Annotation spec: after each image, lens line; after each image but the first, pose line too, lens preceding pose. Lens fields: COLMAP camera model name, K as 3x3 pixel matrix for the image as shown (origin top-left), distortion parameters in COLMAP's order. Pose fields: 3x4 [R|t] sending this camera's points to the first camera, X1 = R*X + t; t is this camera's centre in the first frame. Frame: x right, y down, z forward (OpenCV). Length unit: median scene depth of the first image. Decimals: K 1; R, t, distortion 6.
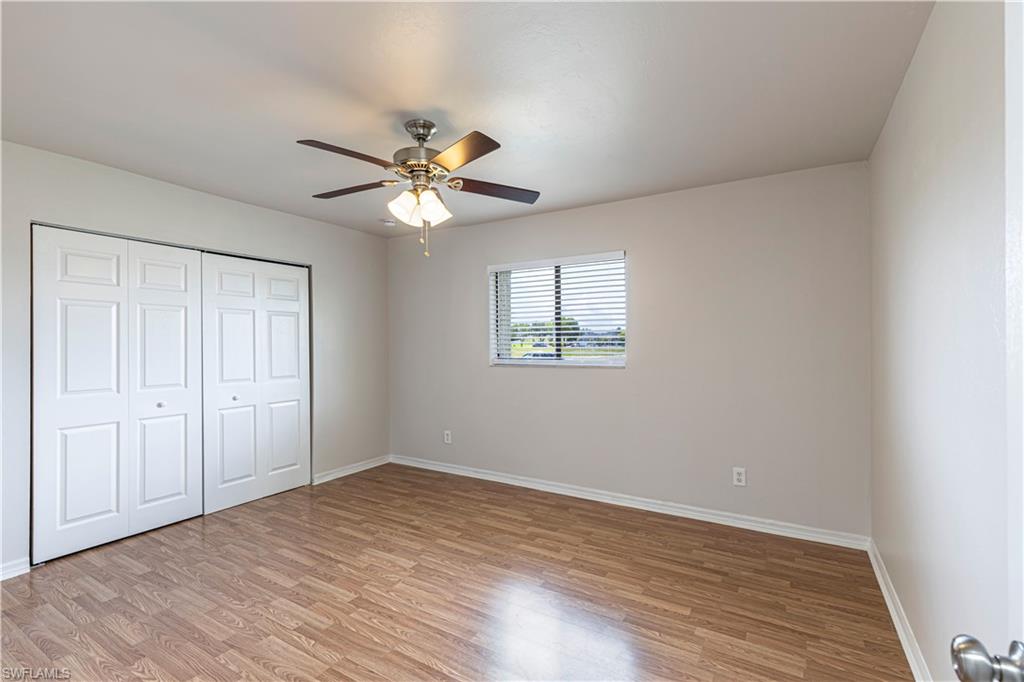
lens RADIAL K [[458.0, 0, 517.1], [0, 458.0, 343.5], [0, 0, 1]] dist [0.008197, -0.001086]
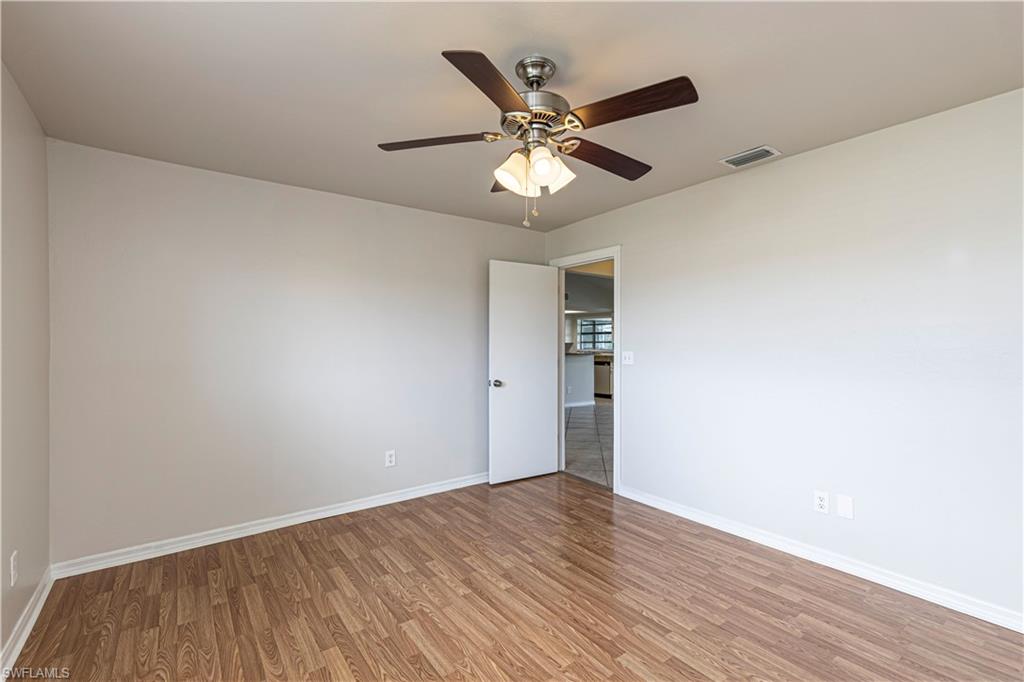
lens RADIAL K [[458.0, 0, 517.1], [0, 458.0, 343.5], [0, 0, 1]] dist [0.008197, -0.001086]
pose [[-0.925458, 0.006551, 0.378794, -0.516942], [0.007239, 0.999974, 0.000393, -0.000673], [-0.378782, 0.003106, -0.925481, 1.888980]]
